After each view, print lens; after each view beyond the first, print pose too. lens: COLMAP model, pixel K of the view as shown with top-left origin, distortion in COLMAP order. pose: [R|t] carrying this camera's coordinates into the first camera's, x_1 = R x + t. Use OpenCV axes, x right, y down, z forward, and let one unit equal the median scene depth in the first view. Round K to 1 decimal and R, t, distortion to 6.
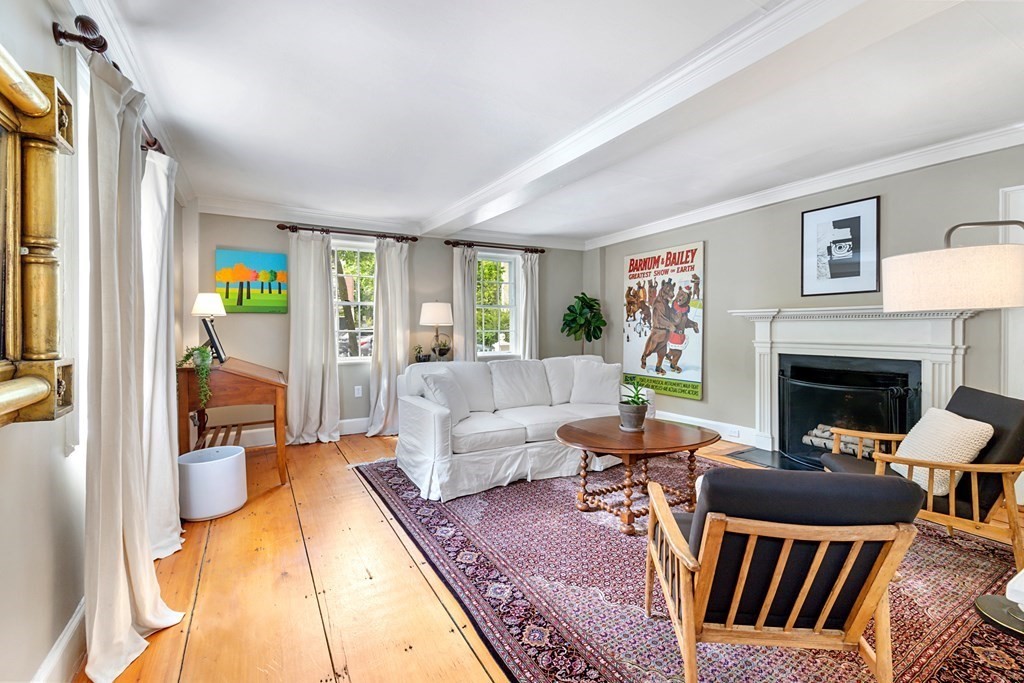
lens RADIAL K [[456.9, 0, 512.0], [0, 456.9, 341.5], [0, 0, 1]] dist [0.039314, -0.000096]
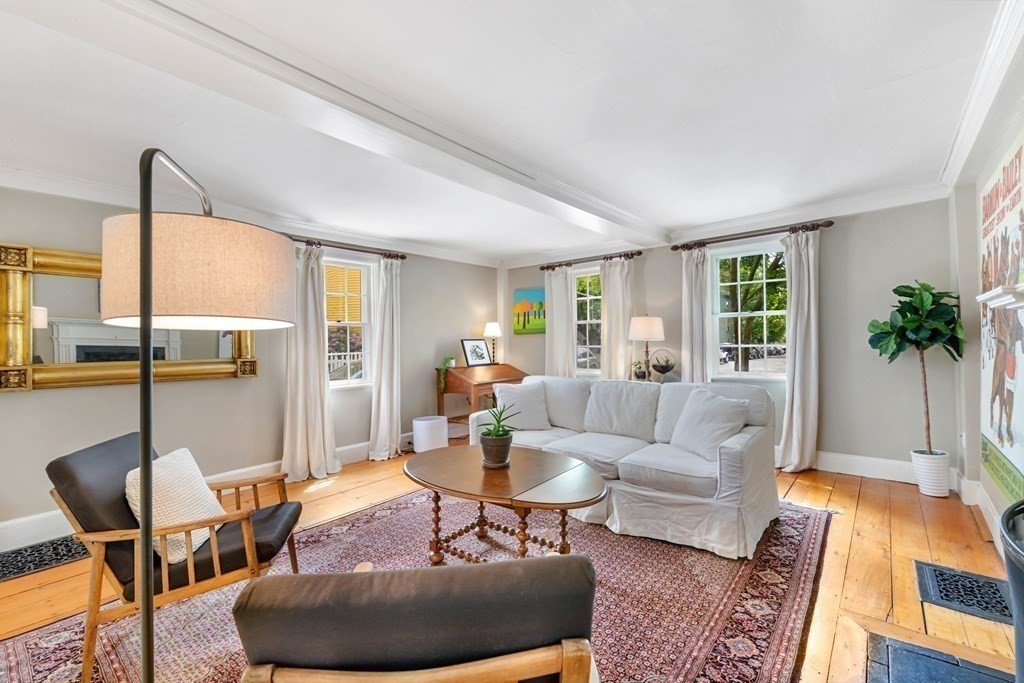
lens RADIAL K [[448.2, 0, 512.0], [0, 448.2, 341.5], [0, 0, 1]] dist [-0.001886, -0.000357]
pose [[0.333104, -0.010446, -0.942832, 0.688941], [-0.023885, 0.999524, -0.019513, -0.009645], [0.942587, 0.029020, 0.332697, 0.490582]]
